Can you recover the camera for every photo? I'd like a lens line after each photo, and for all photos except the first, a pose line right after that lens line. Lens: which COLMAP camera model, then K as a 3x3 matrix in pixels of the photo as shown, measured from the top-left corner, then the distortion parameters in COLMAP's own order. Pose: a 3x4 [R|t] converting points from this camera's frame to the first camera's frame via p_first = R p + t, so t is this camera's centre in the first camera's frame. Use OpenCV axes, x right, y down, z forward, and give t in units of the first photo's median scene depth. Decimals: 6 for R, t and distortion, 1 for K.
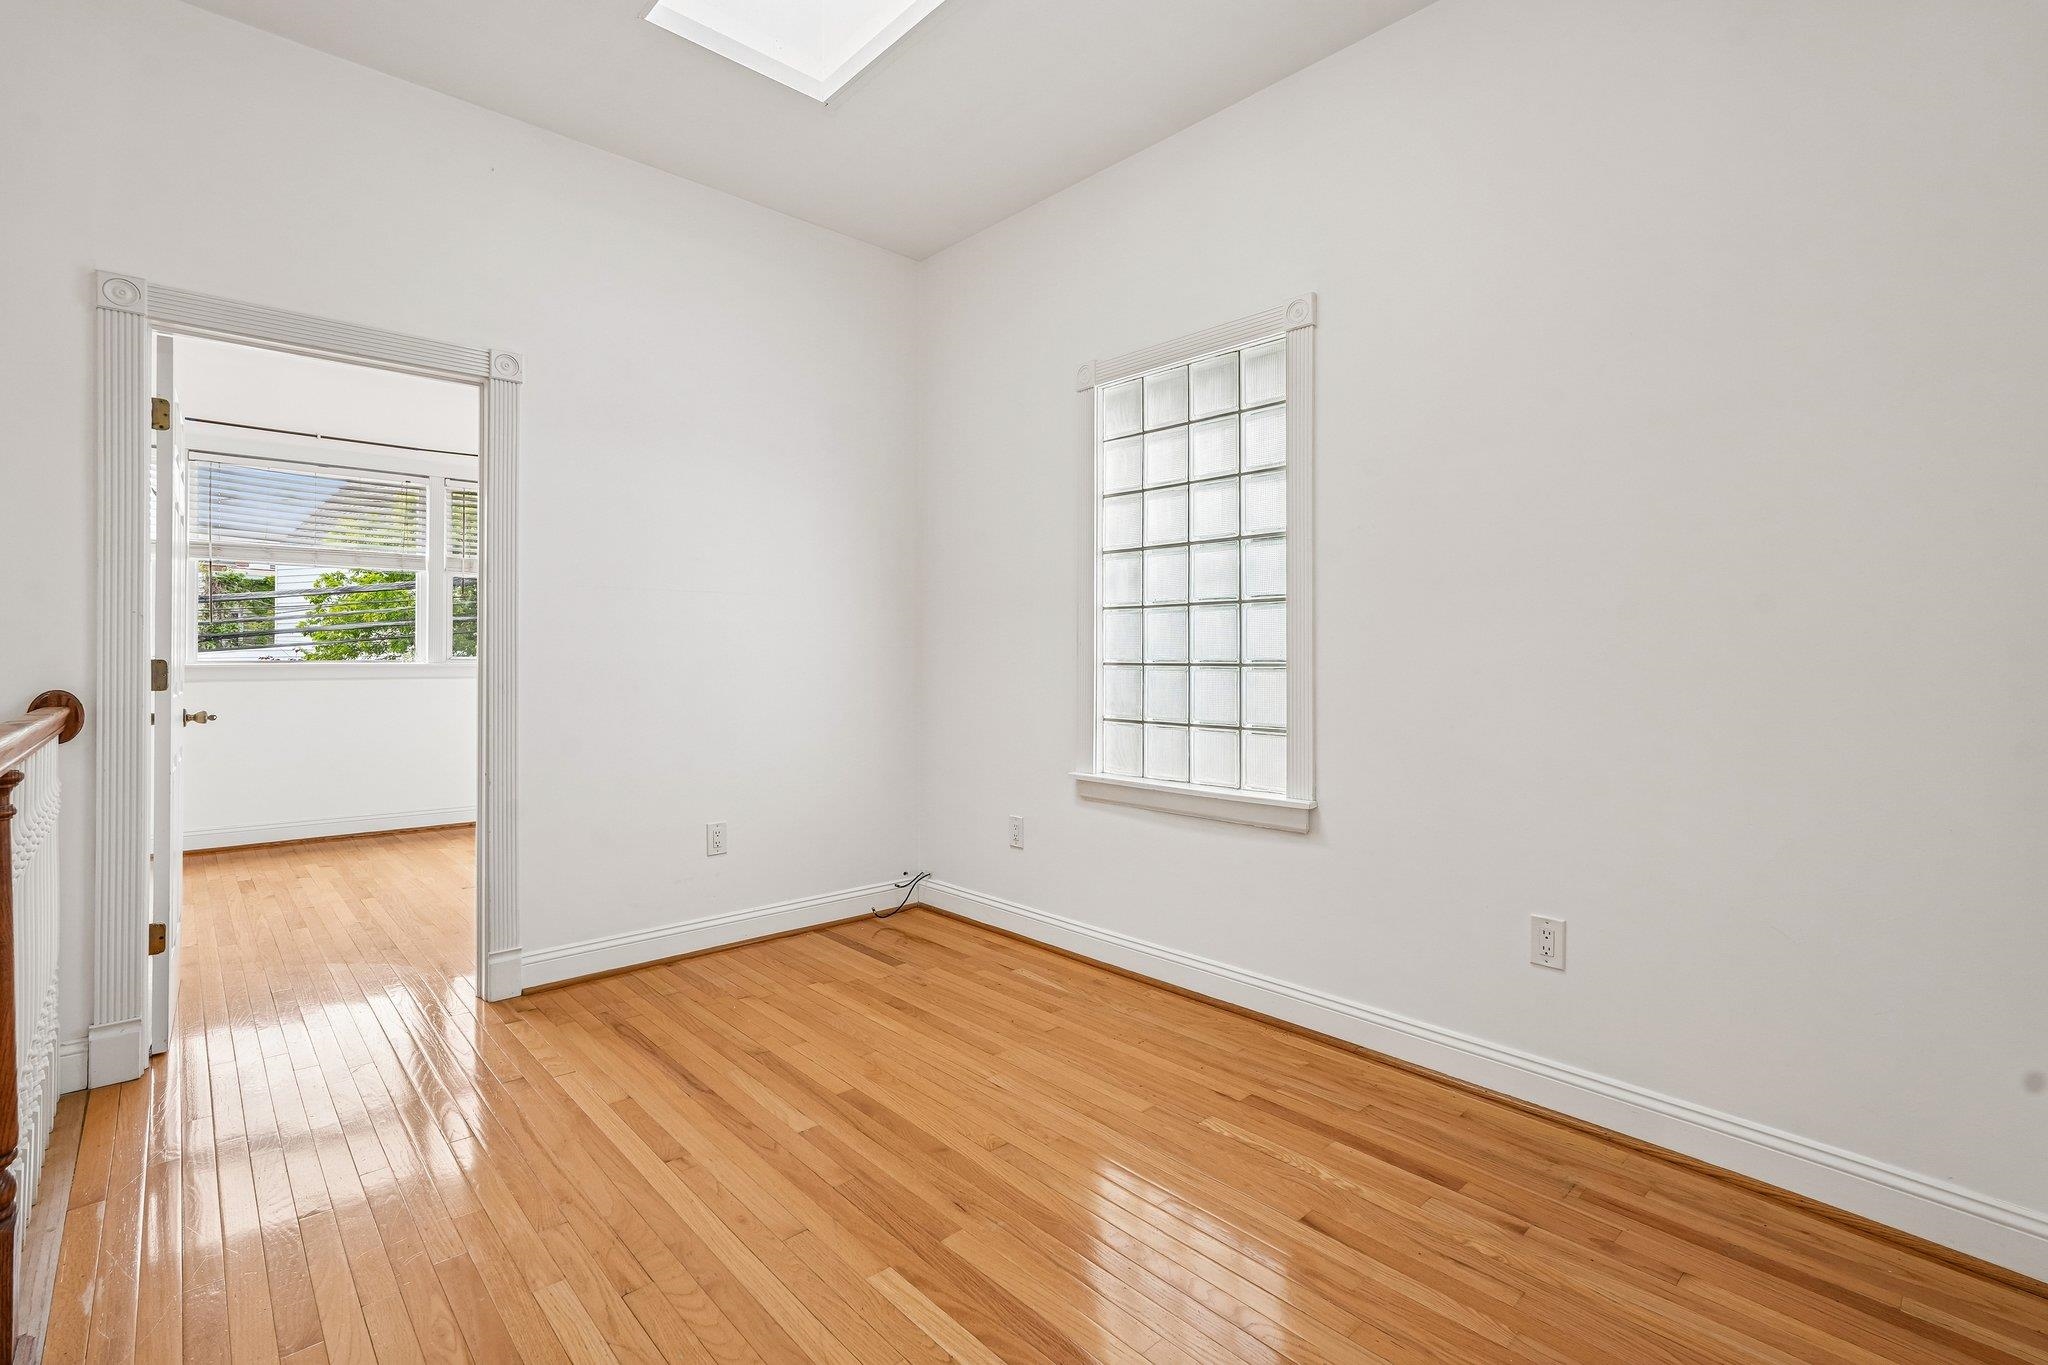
lens RADIAL K [[927.7, 0, 1010.9], [0, 927.7, 663.1], [0, 0, 1]] dist [-0.008333, 0.006017]
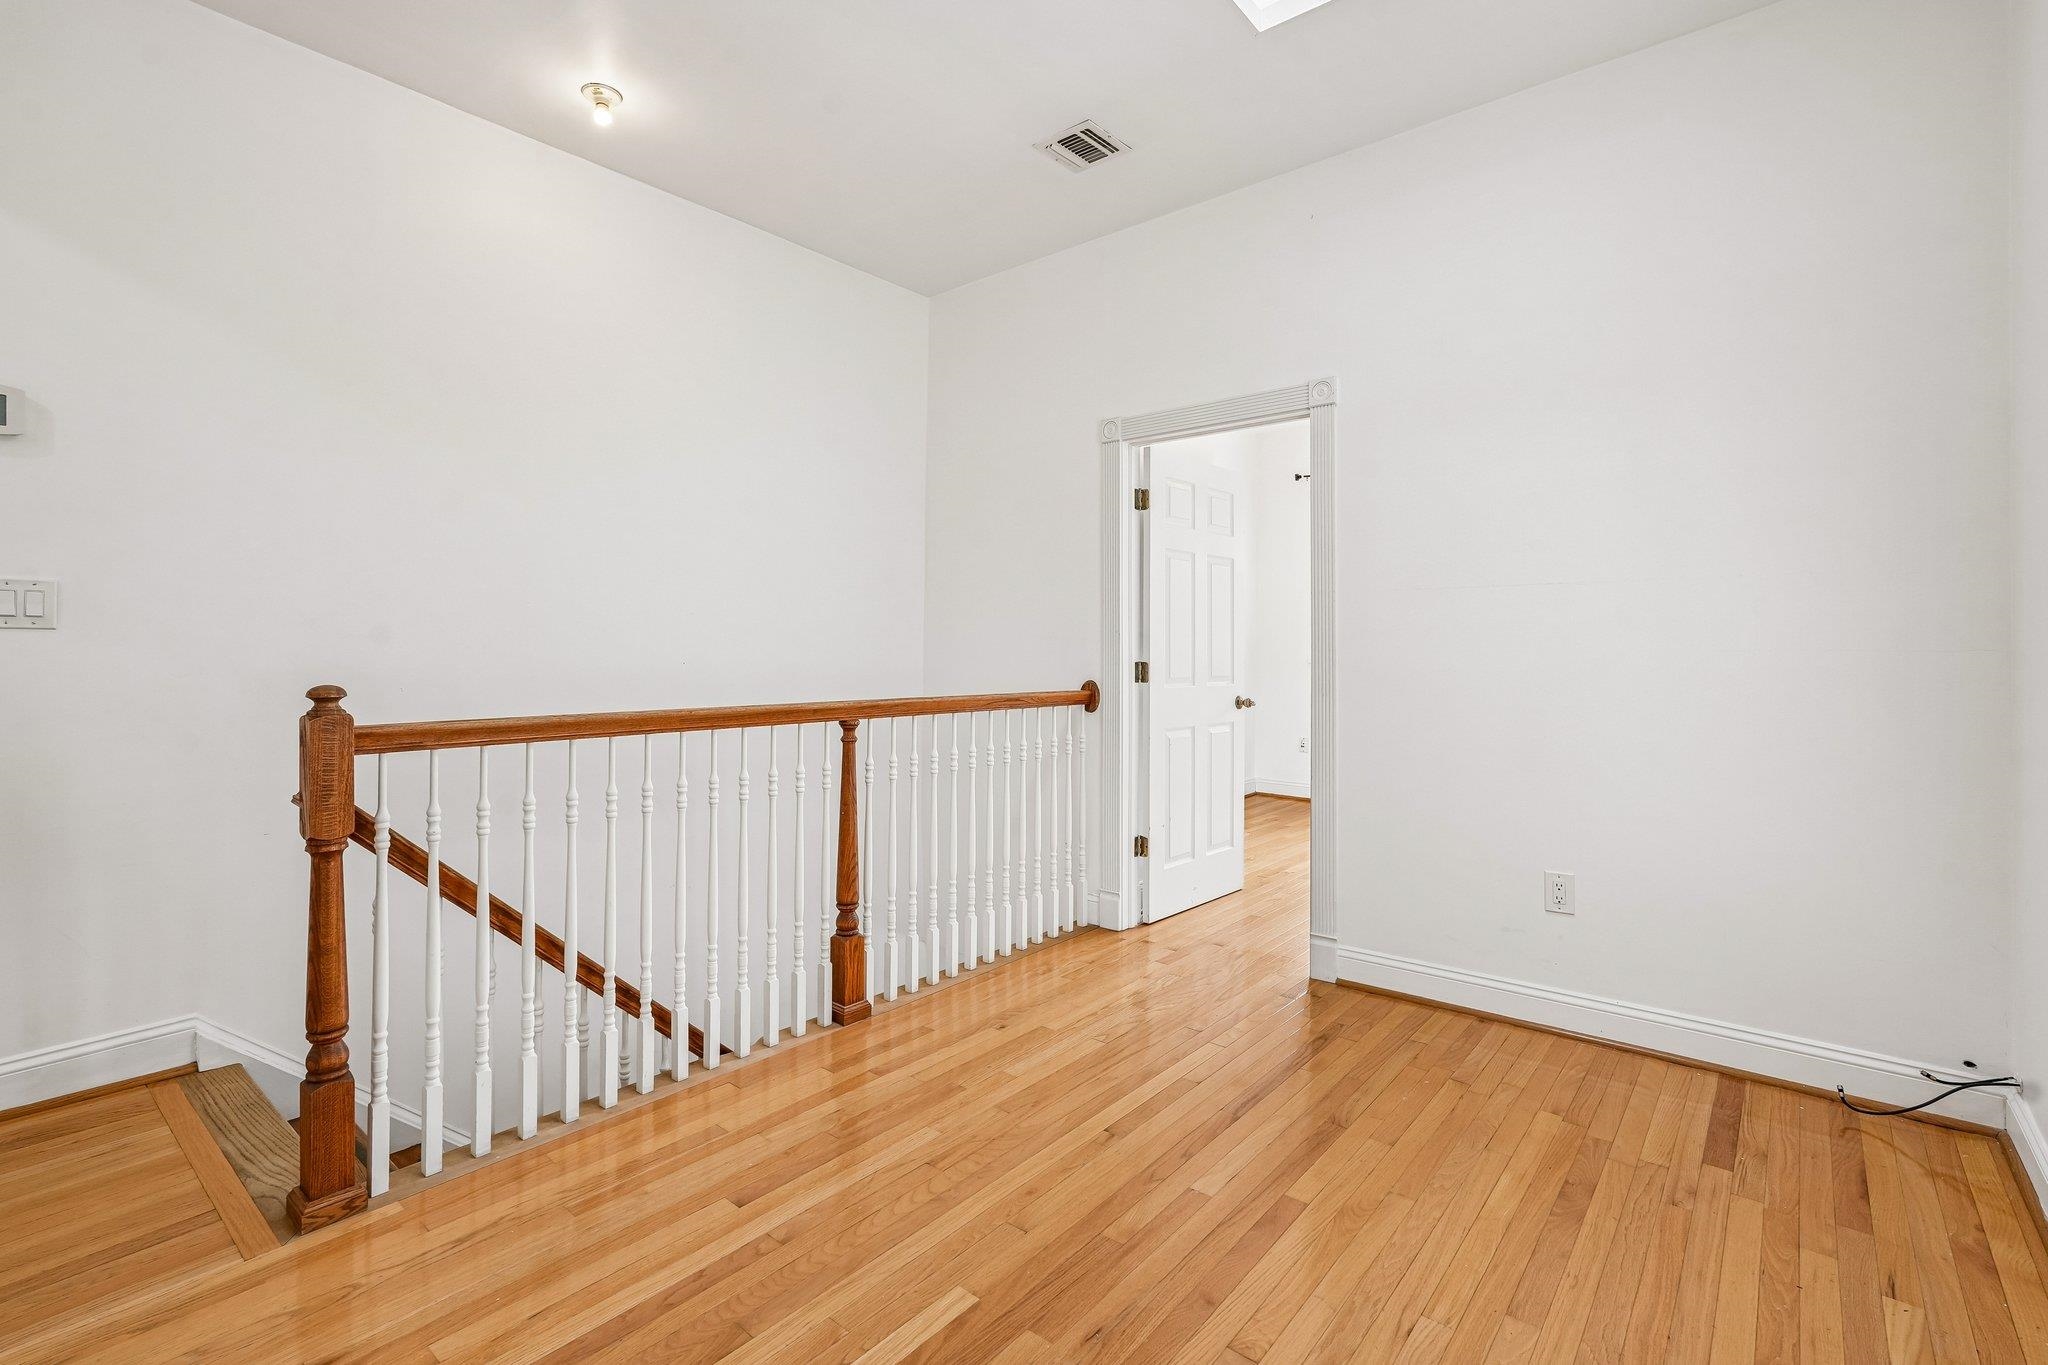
lens RADIAL K [[927.7, 0, 1034.1], [0, 927.7, 651.5], [0, 0, 1]] dist [-0.008333, 0.006017]
pose [[0.145203, 0.001200, -0.989401, 0.559069], [-0.006341, 0.999980, 0.000282, -0.020046], [0.989382, 0.006233, 0.145207, 0.605888]]
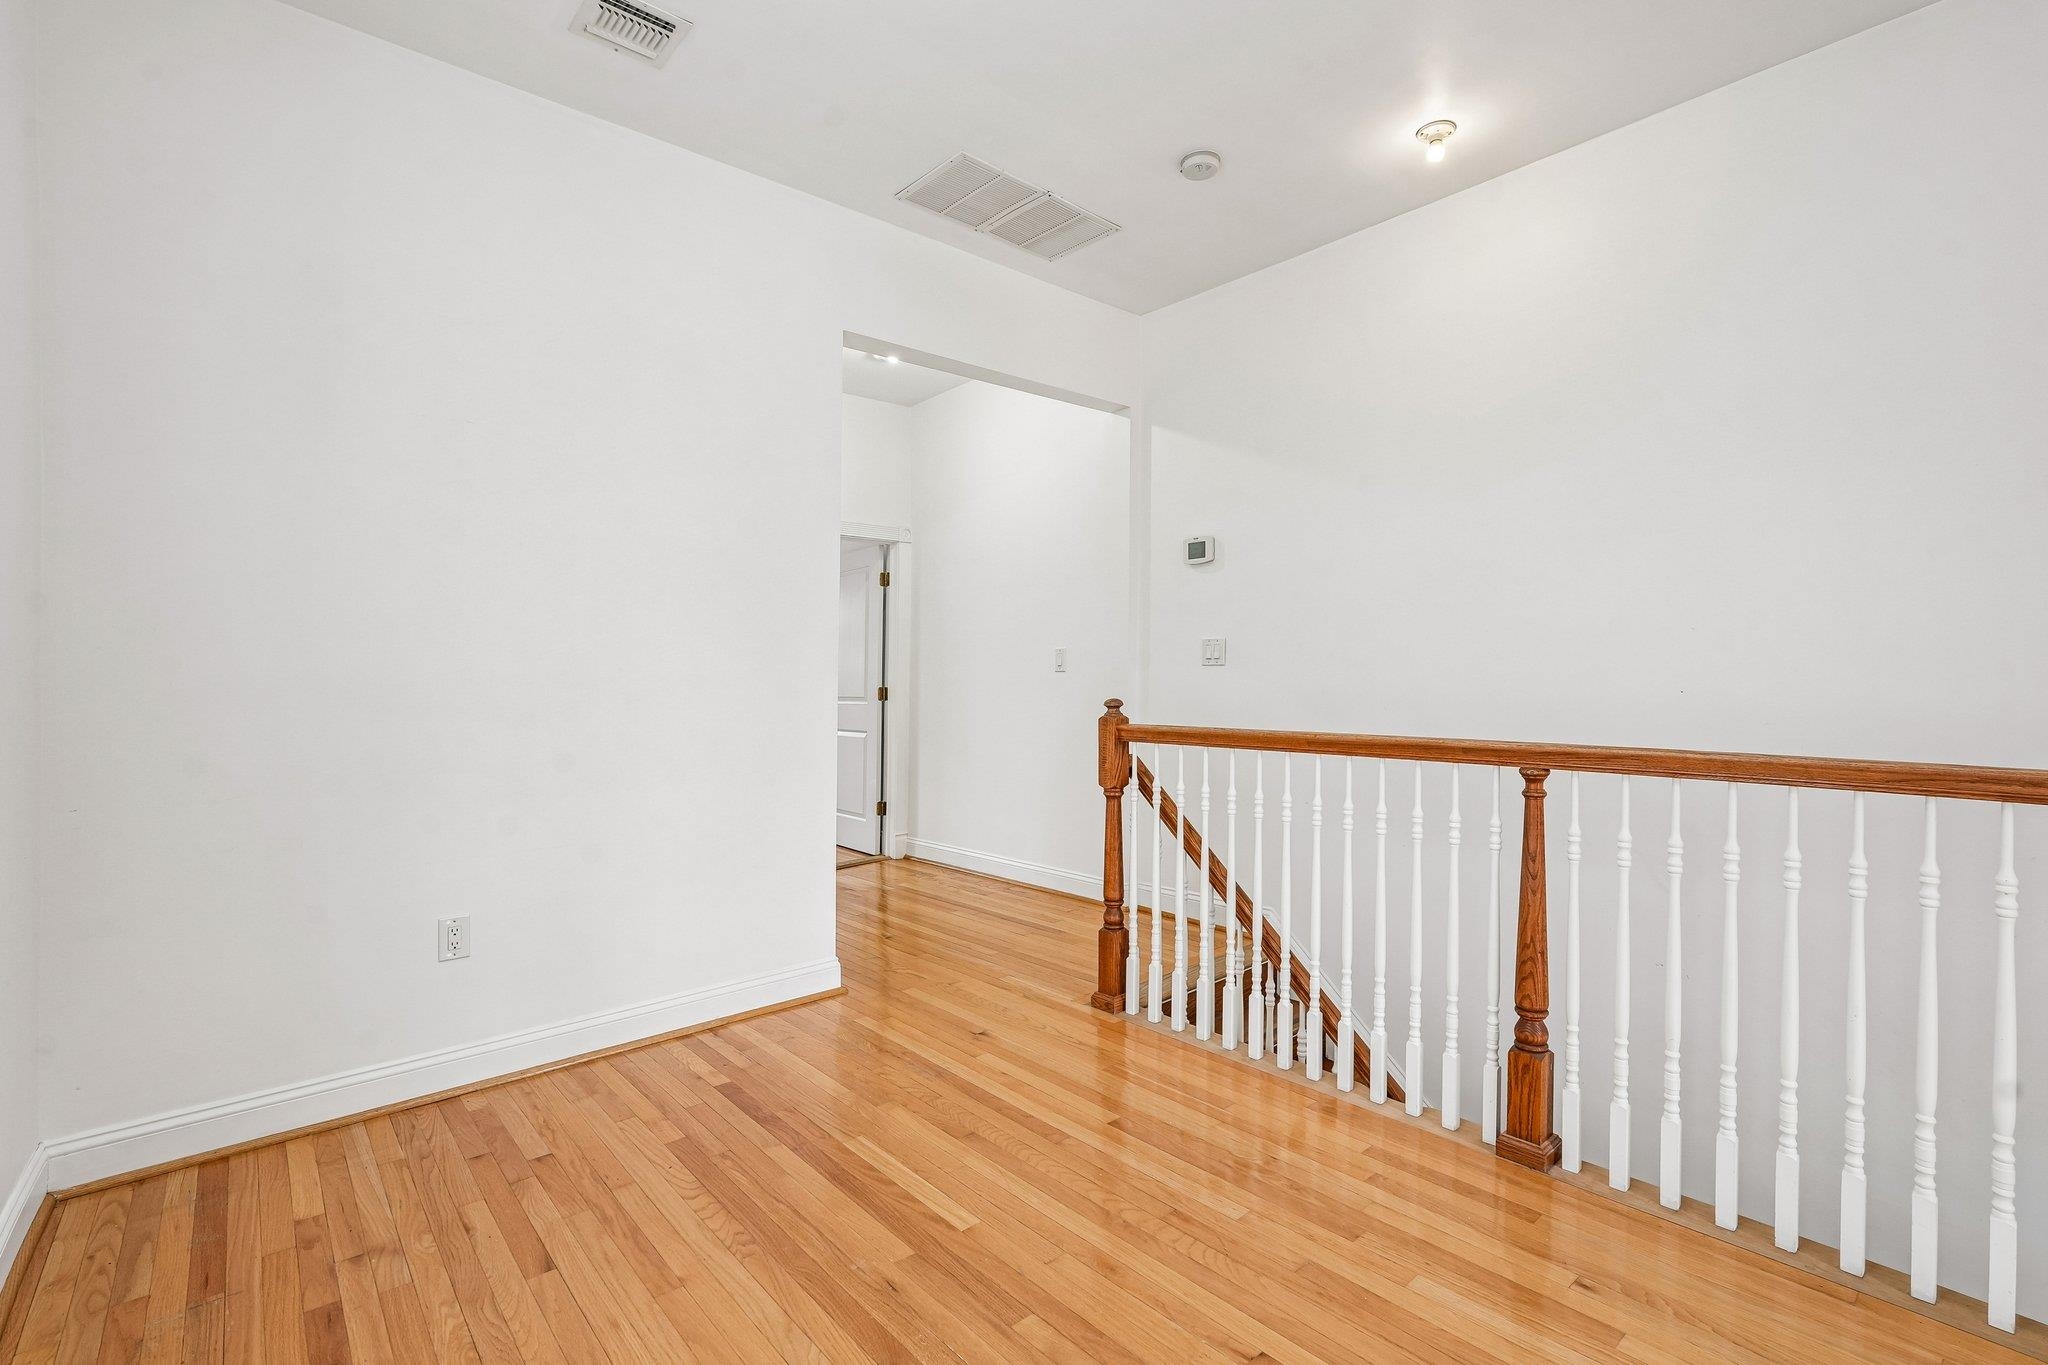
lens RADIAL K [[927.7, 0, 1032.2], [0, 927.7, 690.0], [0, 0, 1]] dist [-0.008333, 0.006017]
pose [[-0.999966, 0.007834, 0.002720, -0.150660], [0.007884, 0.999793, 0.018752, -0.026273], [-0.002572, 0.018773, -0.999820, 1.420160]]
